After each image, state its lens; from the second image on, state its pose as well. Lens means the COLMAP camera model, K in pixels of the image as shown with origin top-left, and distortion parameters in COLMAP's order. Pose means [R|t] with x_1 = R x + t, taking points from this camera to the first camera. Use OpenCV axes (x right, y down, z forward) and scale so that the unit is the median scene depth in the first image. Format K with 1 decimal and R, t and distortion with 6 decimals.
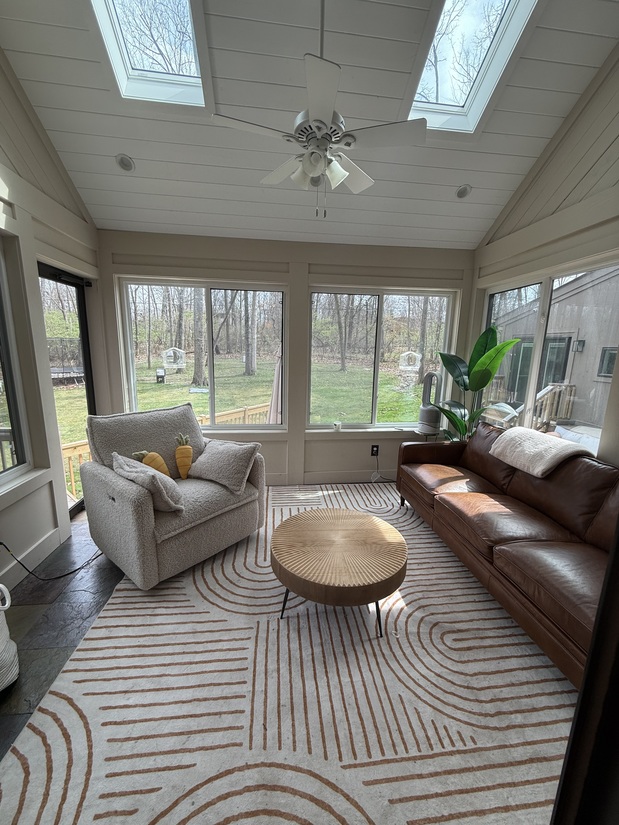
lens RADIAL K [[330.5, 0, 310.6], [0, 330.5, 411.1], [0, 0, 1]] dist [0.002657, 0.000655]
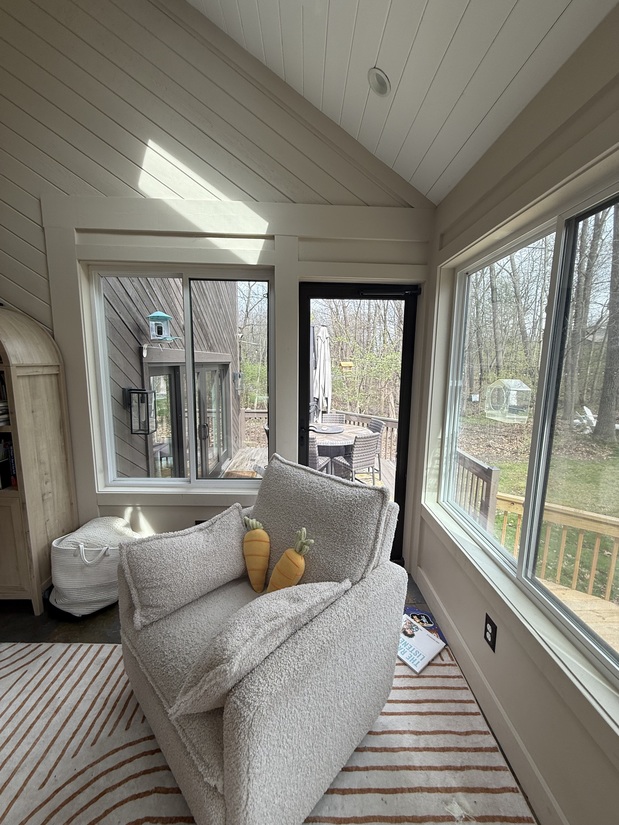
lens RADIAL K [[330.5, 0, 309.8], [0, 330.5, 412.8], [0, 0, 1]] dist [0.002657, 0.000655]
pose [[-0.089810, 0.126482, -0.987895, 0.130725], [-0.212063, 0.966729, 0.143050, -0.201339], [0.973120, 0.222344, -0.060000, 0.987880]]
